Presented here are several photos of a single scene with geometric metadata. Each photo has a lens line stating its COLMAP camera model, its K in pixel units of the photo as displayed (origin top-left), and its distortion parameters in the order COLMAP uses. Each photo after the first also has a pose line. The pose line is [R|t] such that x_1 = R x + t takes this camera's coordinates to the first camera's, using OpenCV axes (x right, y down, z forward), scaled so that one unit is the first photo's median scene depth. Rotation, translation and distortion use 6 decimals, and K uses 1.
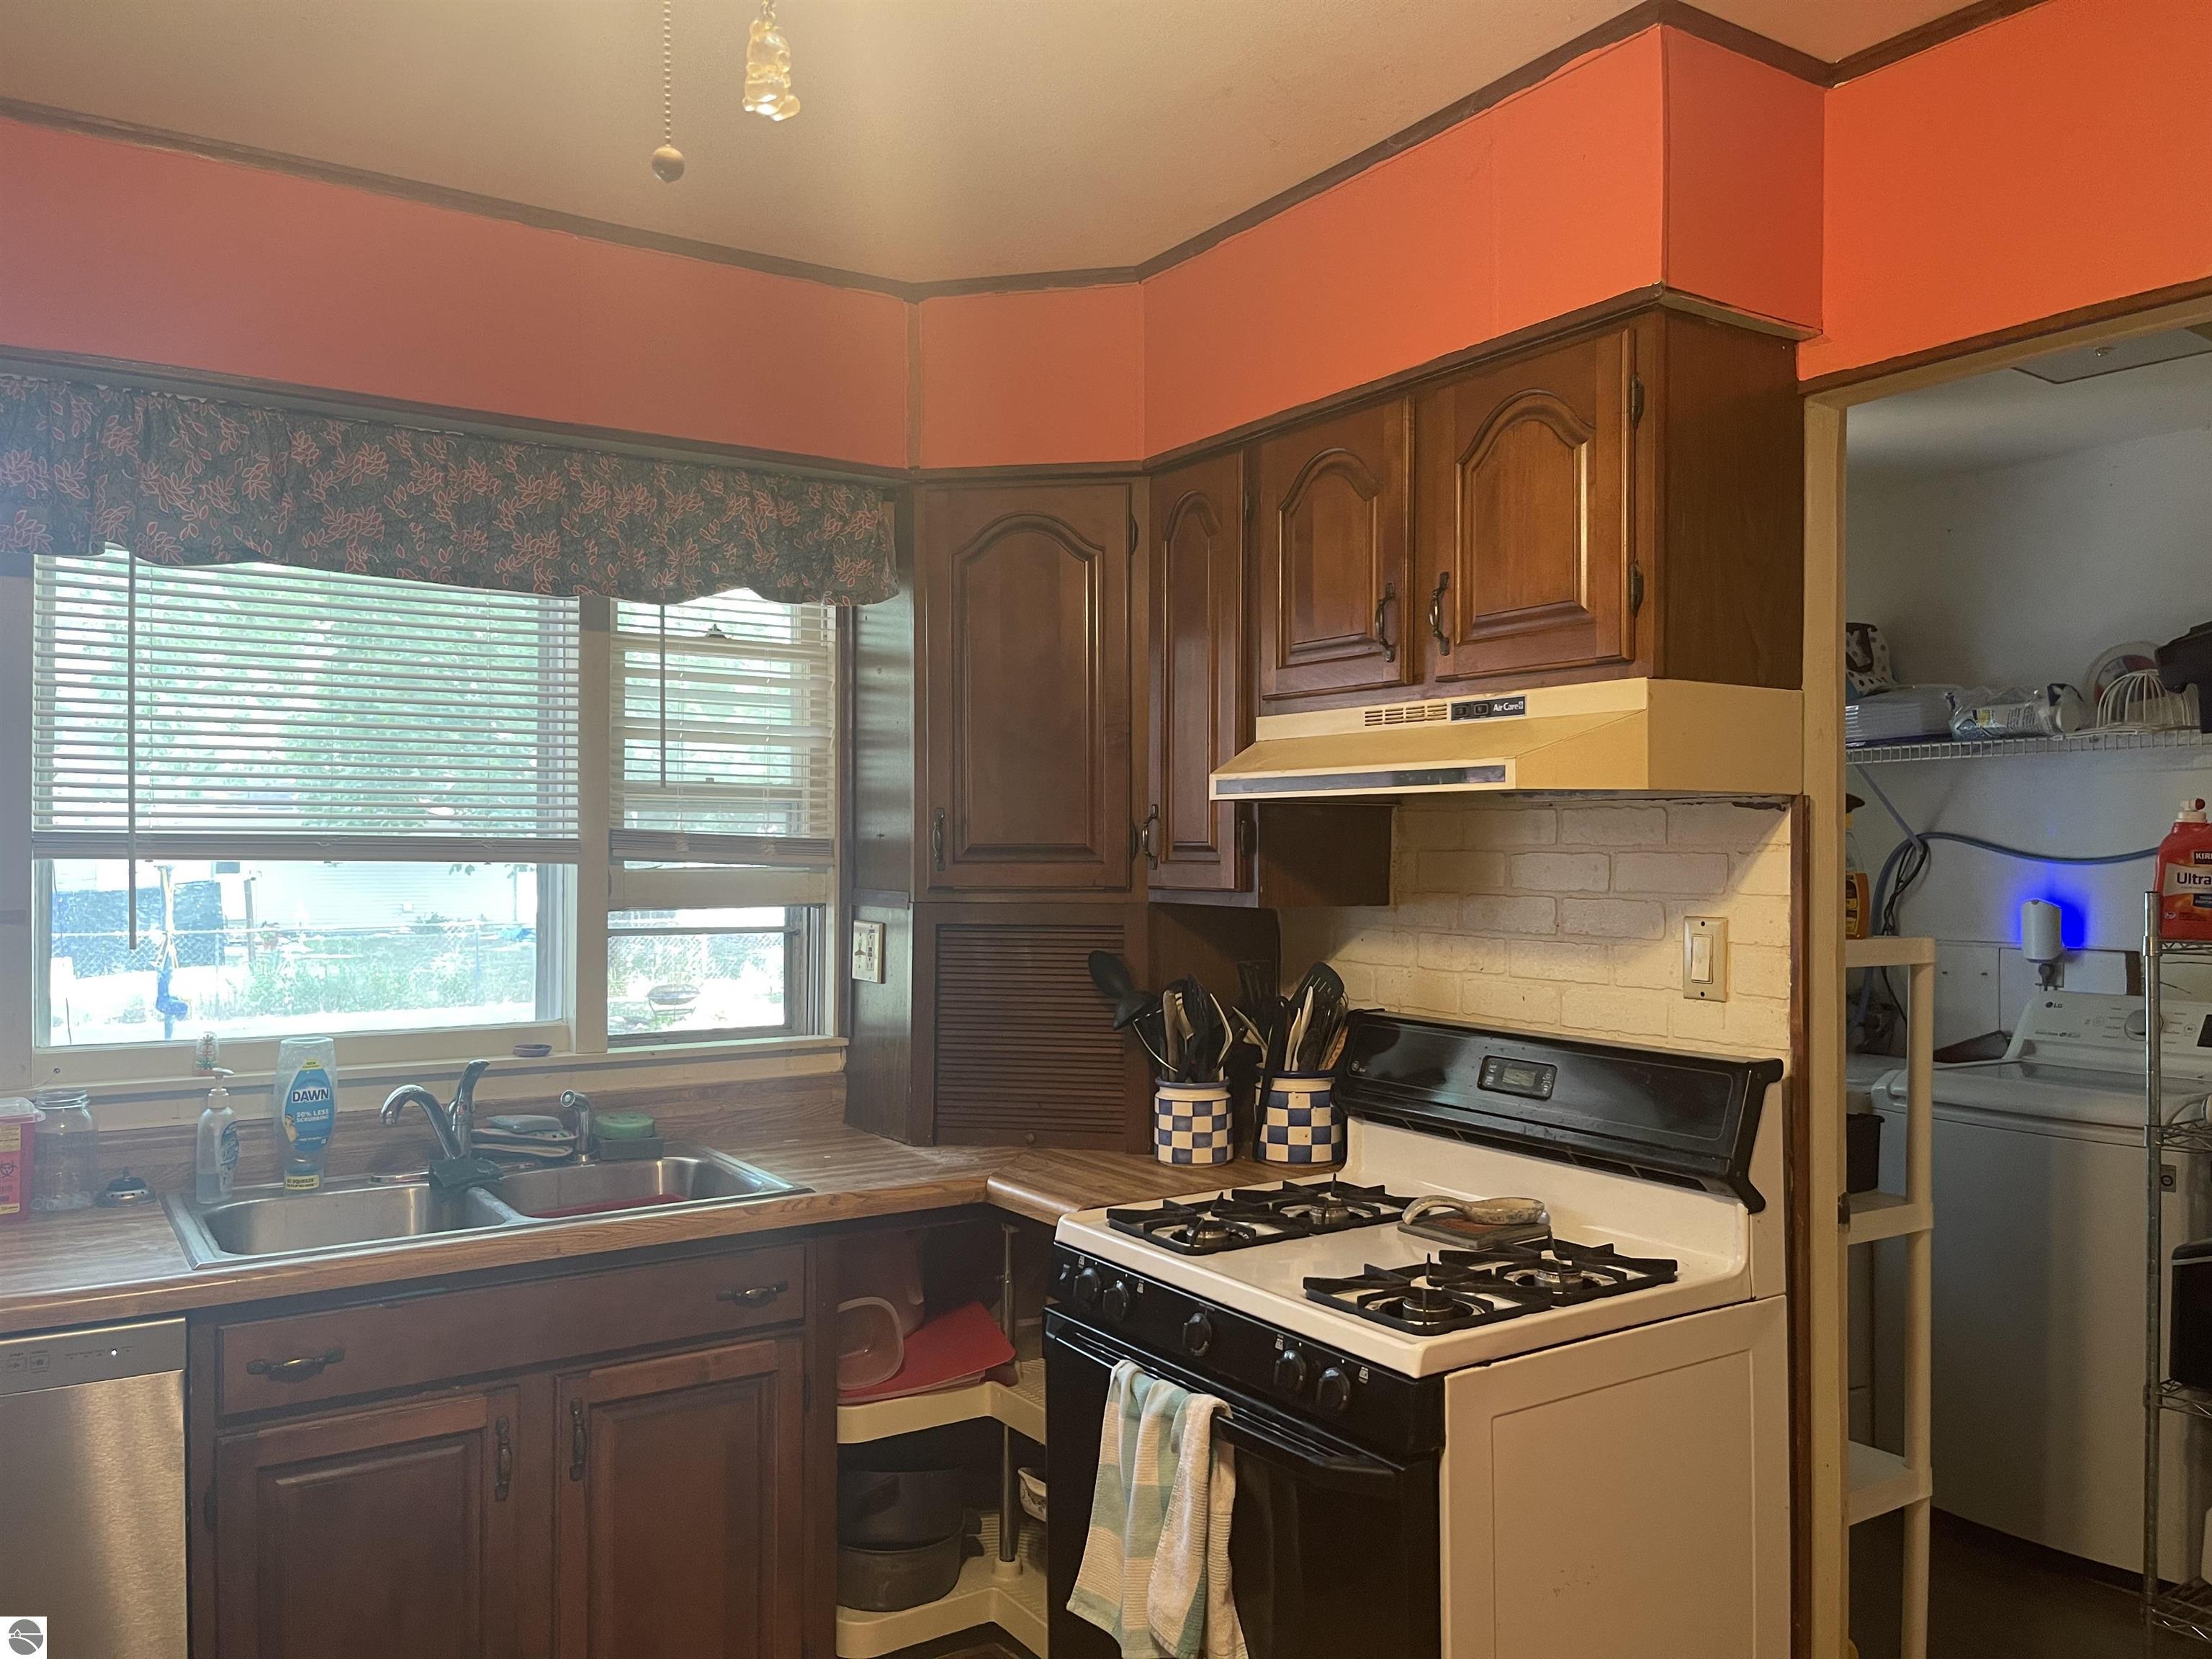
lens RADIAL K [[1662.1, 0, 1106.3], [0, 1662.1, 839.4], [0, 0, 1]] dist [0.007288, -0.008754]
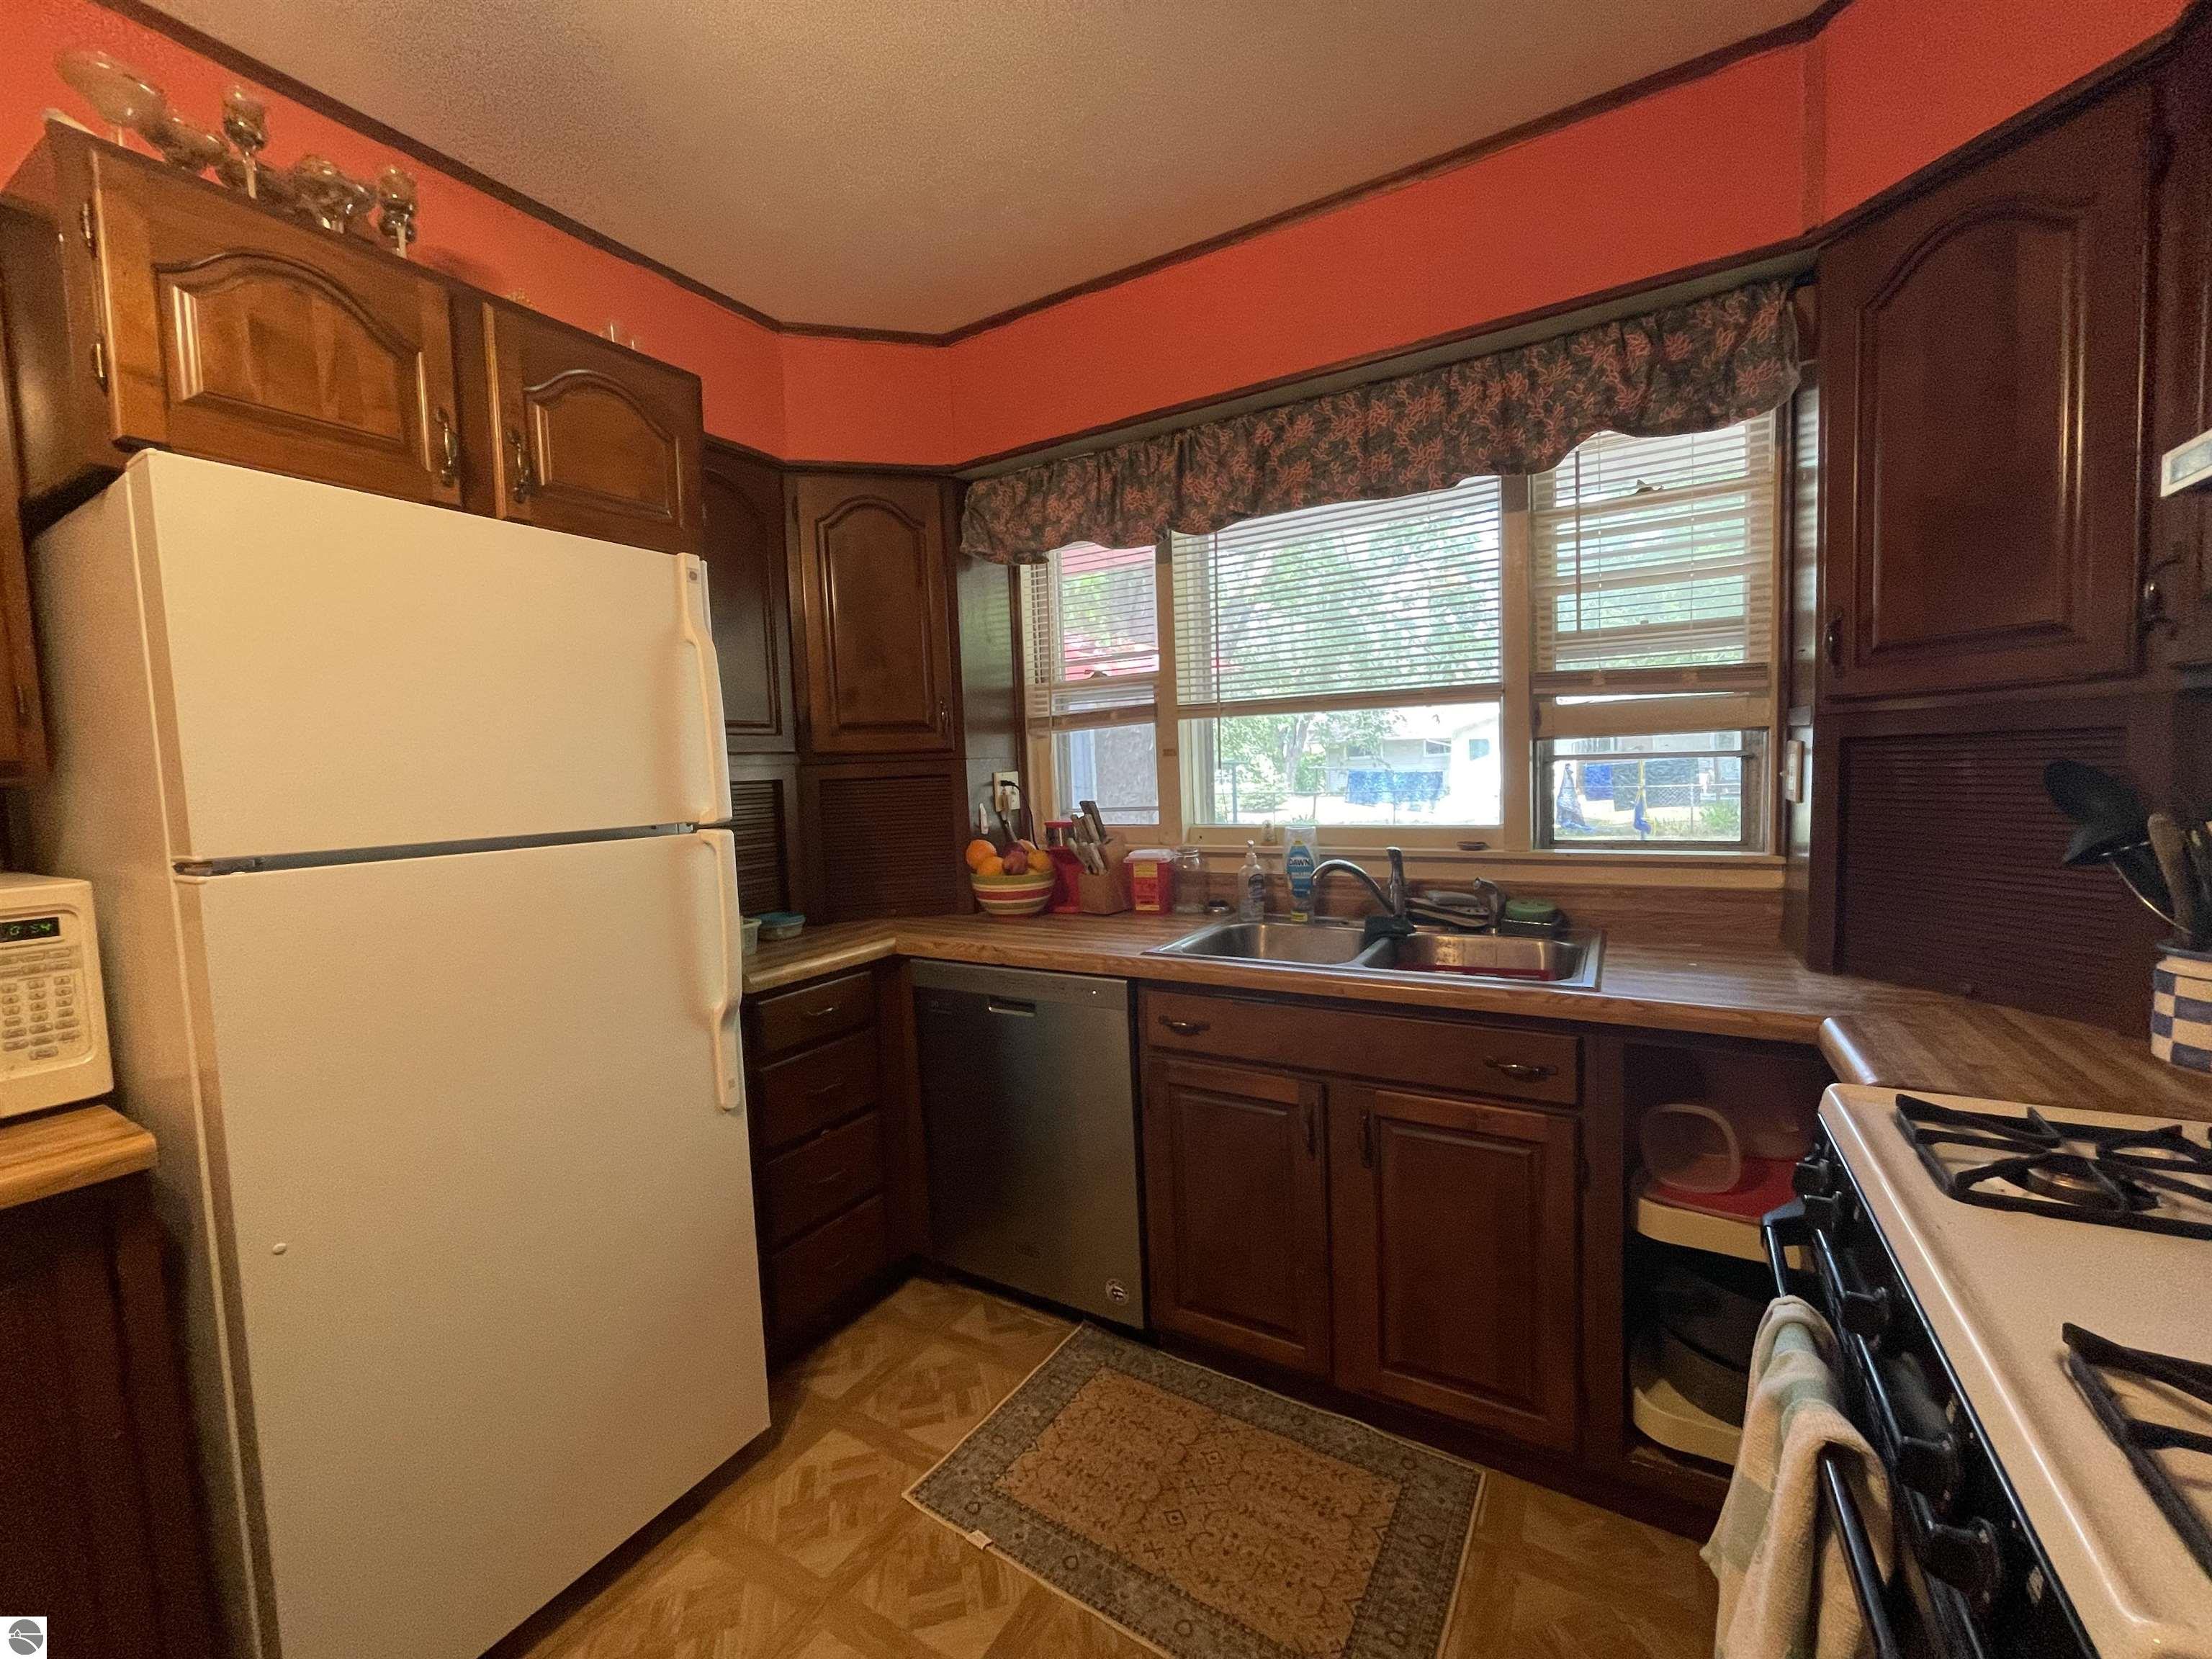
lens RADIAL K [[893.8, 0, 1101.3], [0, 893.8, 825.8], [0, 0, 1]] dist [0.002825, 0.000287]
pose [[0.441663, 0.043323, -0.896134, 0.187565], [0.044062, 0.996581, 0.069895, 0.054146], [0.896098, -0.070355, 0.438244, 0.477022]]
